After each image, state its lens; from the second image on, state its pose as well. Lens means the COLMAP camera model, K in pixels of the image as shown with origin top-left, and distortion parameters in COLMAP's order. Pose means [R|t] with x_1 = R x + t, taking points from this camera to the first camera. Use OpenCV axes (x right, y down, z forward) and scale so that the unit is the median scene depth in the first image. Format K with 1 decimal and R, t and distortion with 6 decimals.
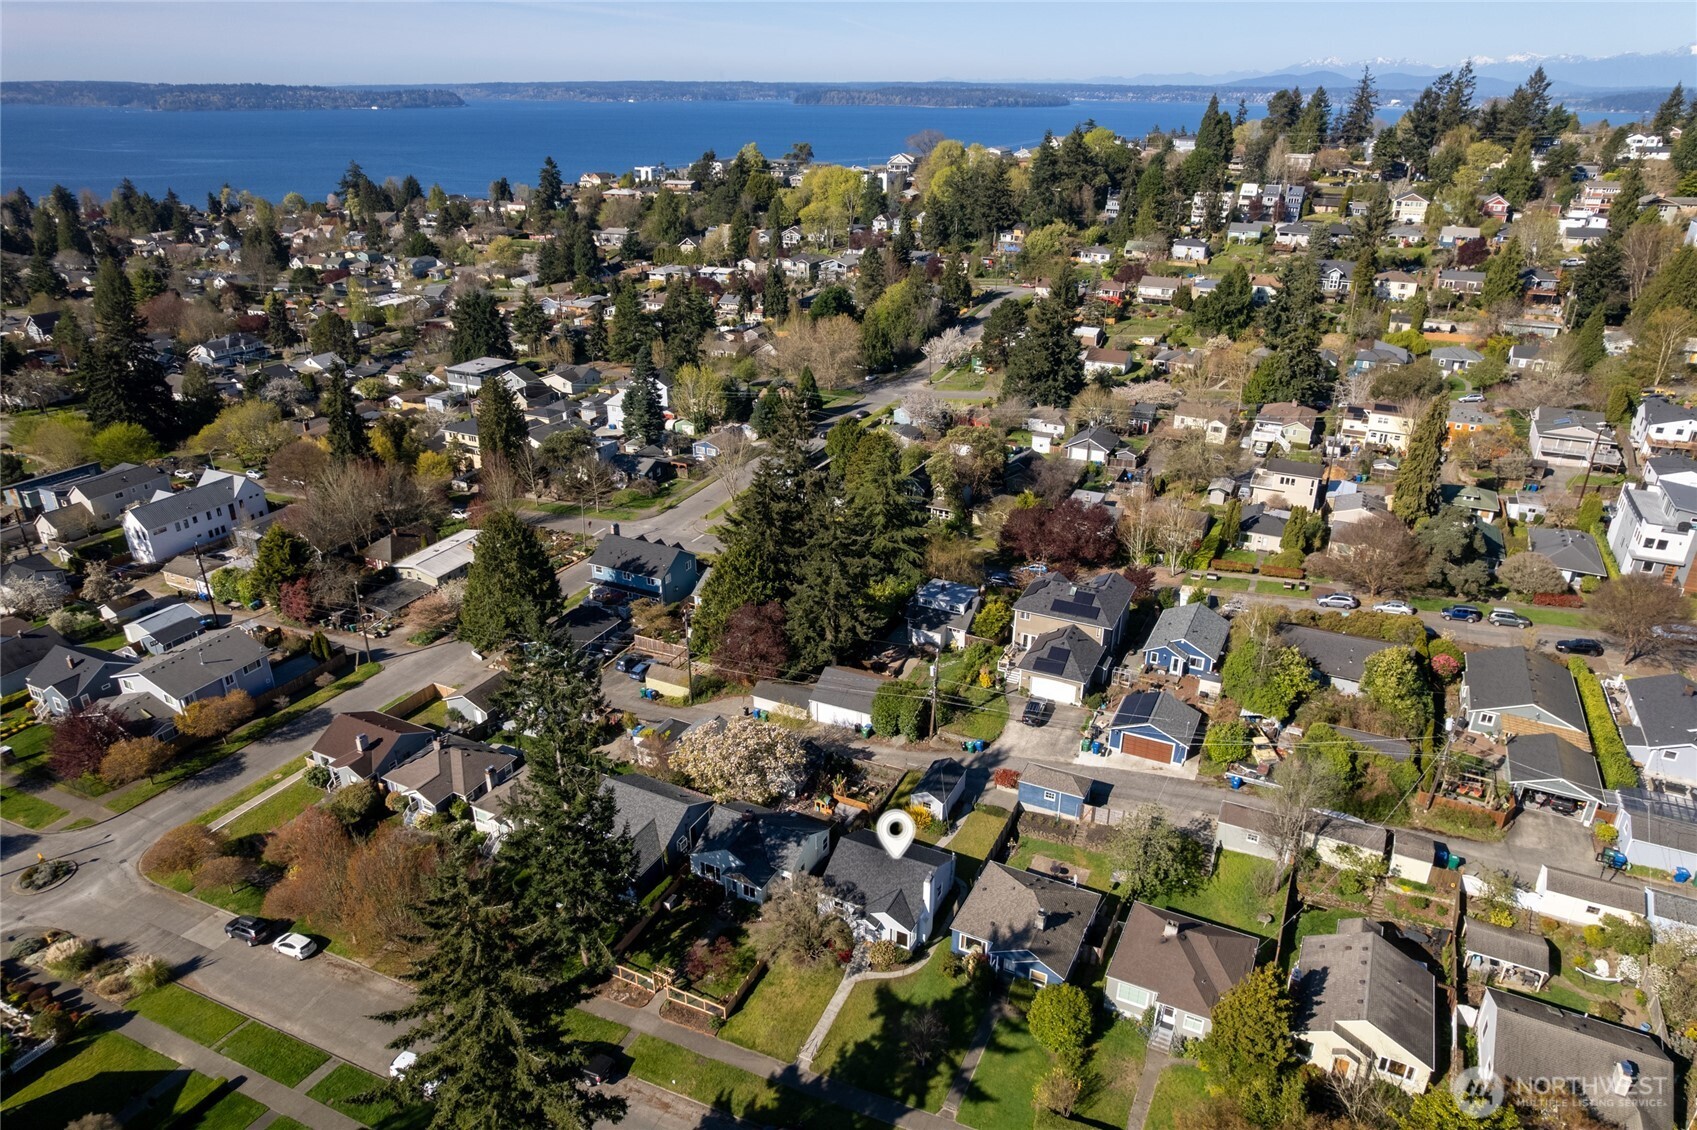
lens RADIAL K [[1089.5, 0, 845.4], [0, 1089.5, 565.9], [0, 0, 1]] dist [-0.077263, 0.064204]
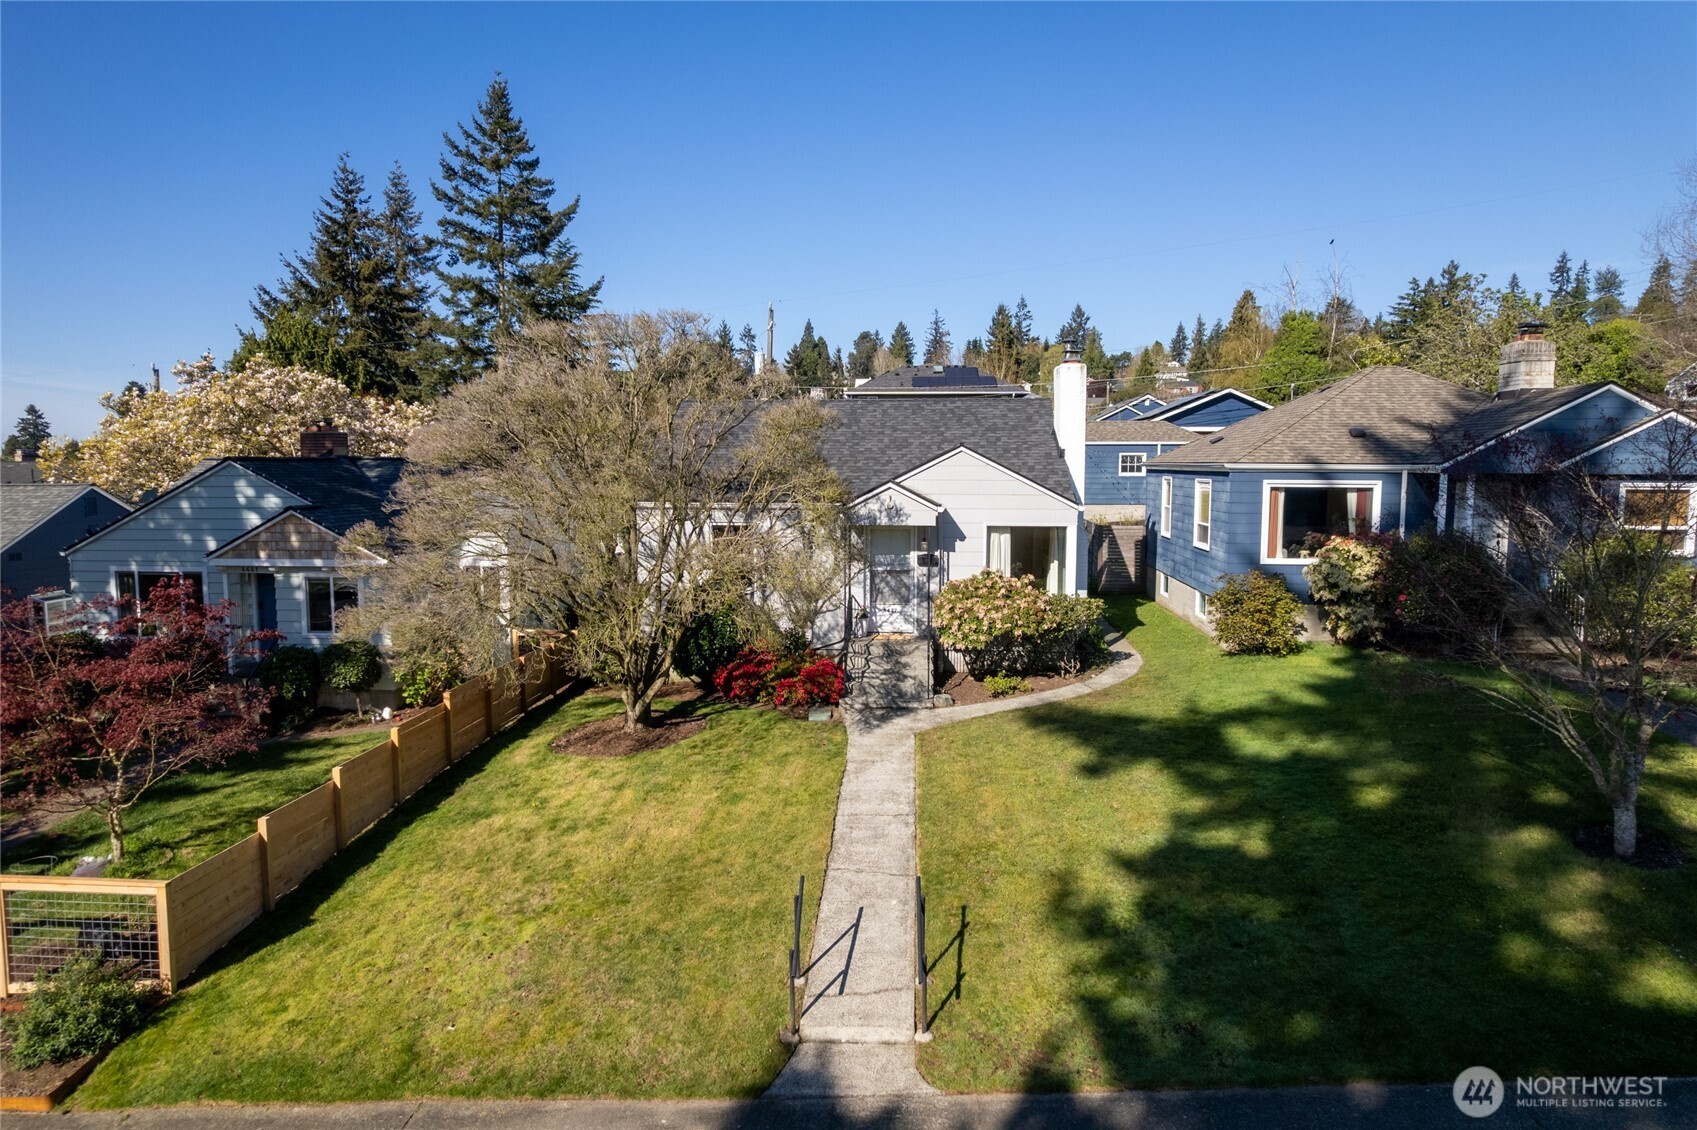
lens RADIAL K [[1089.5, 0, 845.4], [0, 1089.5, 565.9], [0, 0, 1]] dist [-0.077263, 0.064204]
pose [[0.926232, -0.045963, 0.374142, -0.061343], [0.165604, 0.941243, -0.294343, 0.316825], [-0.338629, 0.334589, 0.879420, 0.609841]]
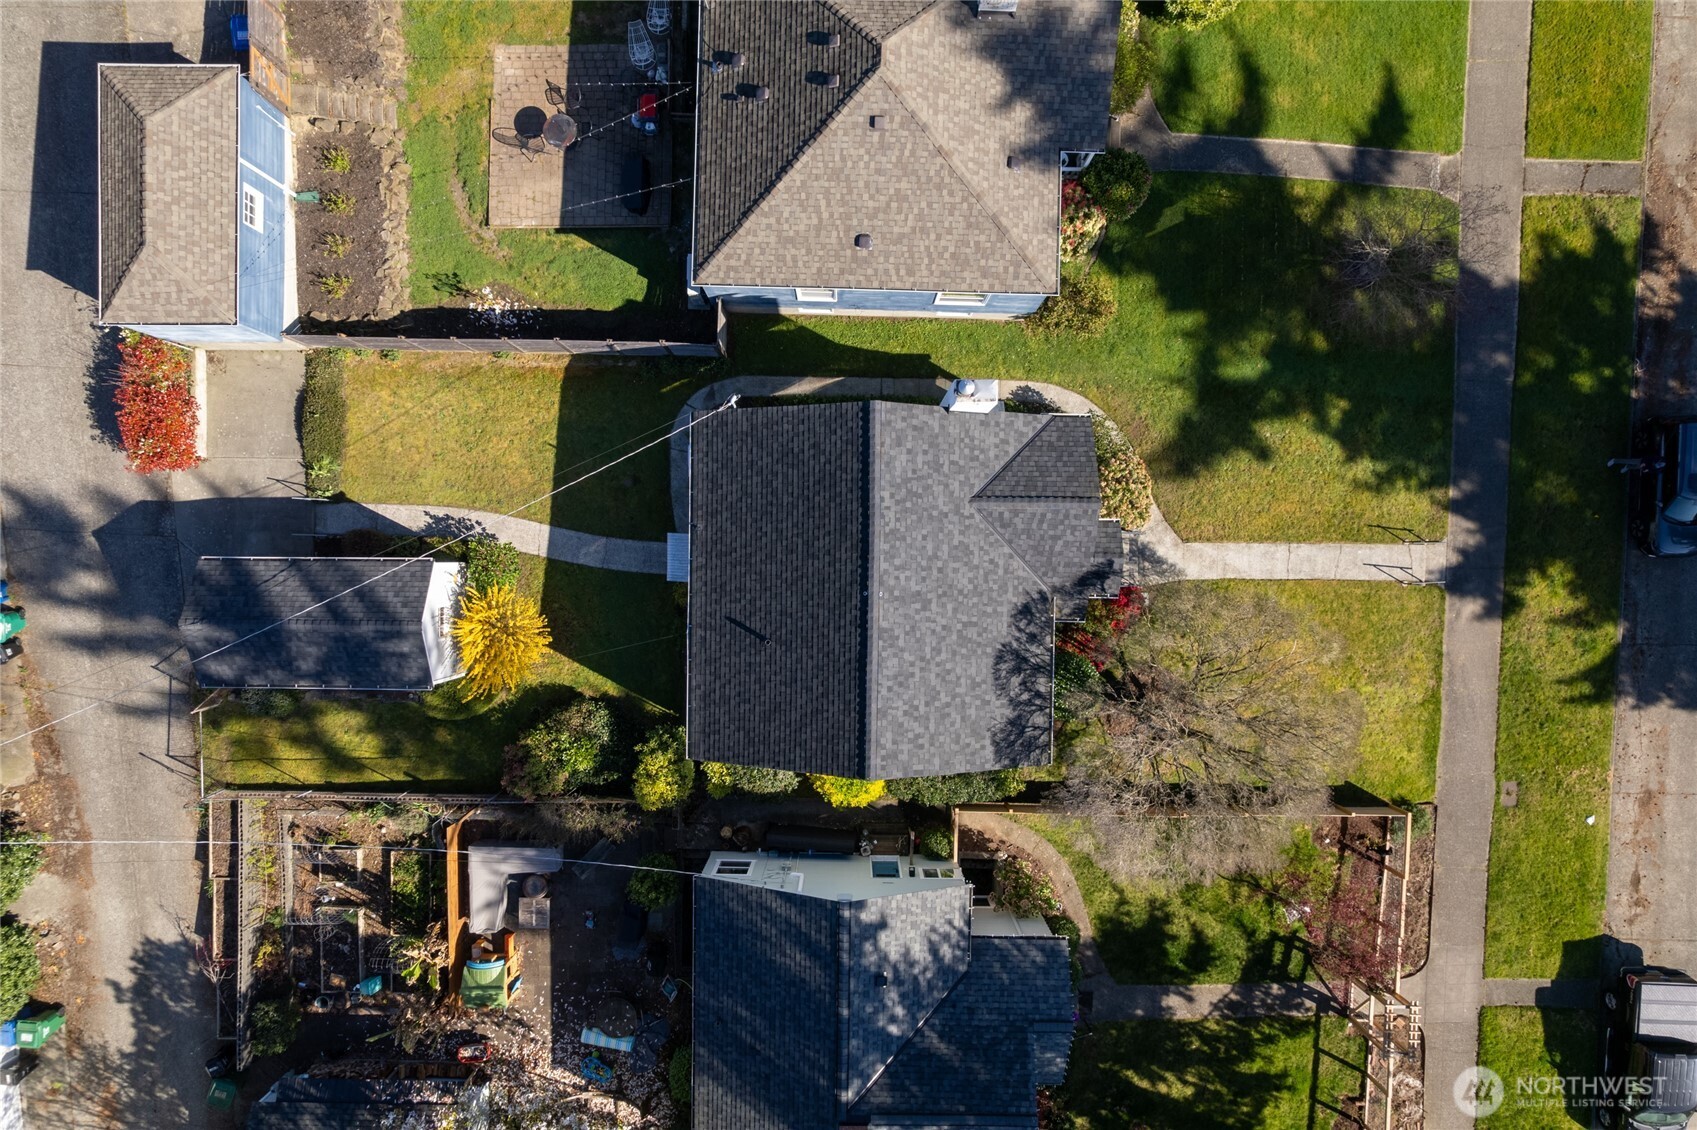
lens RADIAL K [[1089.5, 0, 845.4], [0, 1089.5, 565.9], [0, 0, 1]] dist [-0.077263, 0.064204]
pose [[-0.430425, -0.902596, -0.007374, 0.040549], [0.379582, -0.188412, 0.905769, 0.008808], [-0.818933, 0.387067, 0.423707, 0.710112]]
